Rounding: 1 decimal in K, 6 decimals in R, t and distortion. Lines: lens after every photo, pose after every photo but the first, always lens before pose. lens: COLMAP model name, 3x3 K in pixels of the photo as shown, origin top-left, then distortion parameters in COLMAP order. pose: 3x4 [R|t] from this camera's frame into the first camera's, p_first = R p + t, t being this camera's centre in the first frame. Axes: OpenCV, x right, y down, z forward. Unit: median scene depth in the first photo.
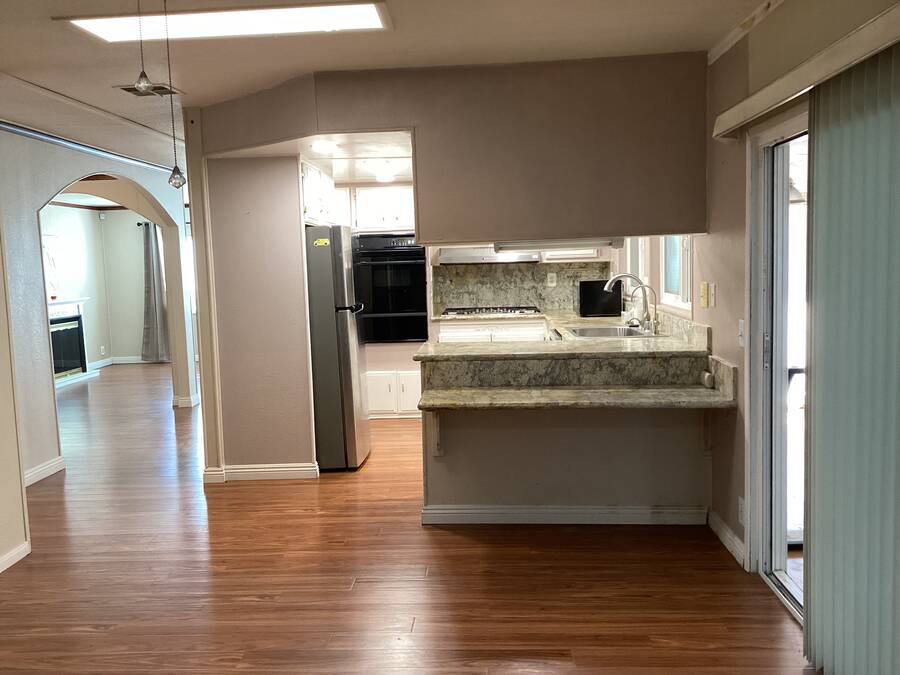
lens RADIAL K [[816.3, 0, 450.0], [0, 816.3, 337.5], [0, 0, 1]] dist [0.109495, -0.210232]
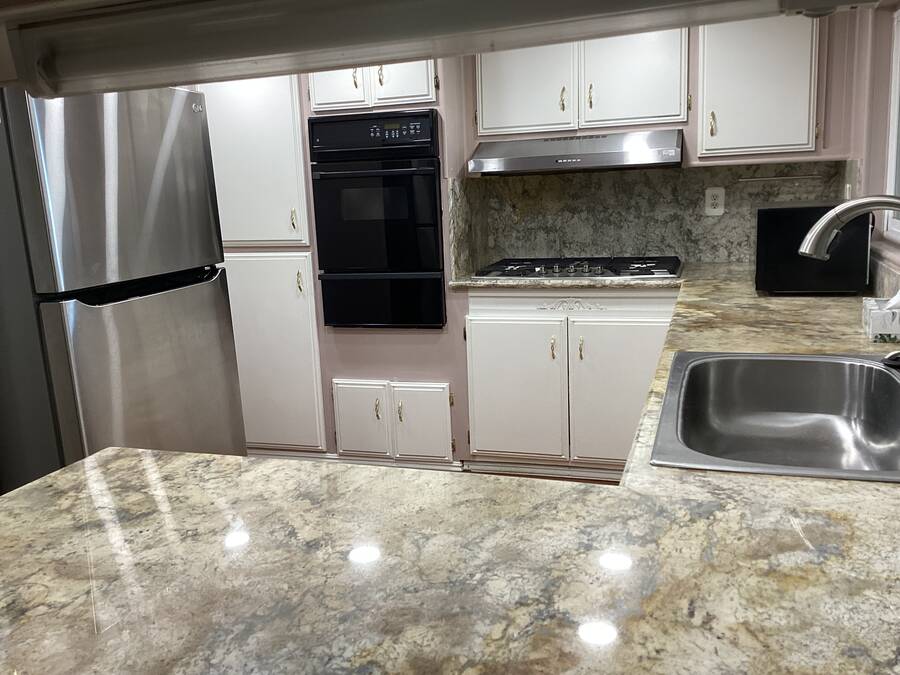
lens RADIAL K [[816.3, 0, 450.0], [0, 816.3, 337.5], [0, 0, 1]] dist [0.109495, -0.210232]
pose [[0.966011, 0.031372, -0.256589, 0.101828], [-0.004774, 0.994604, 0.103633, -0.040489], [0.258455, -0.098886, 0.960949, 0.482006]]
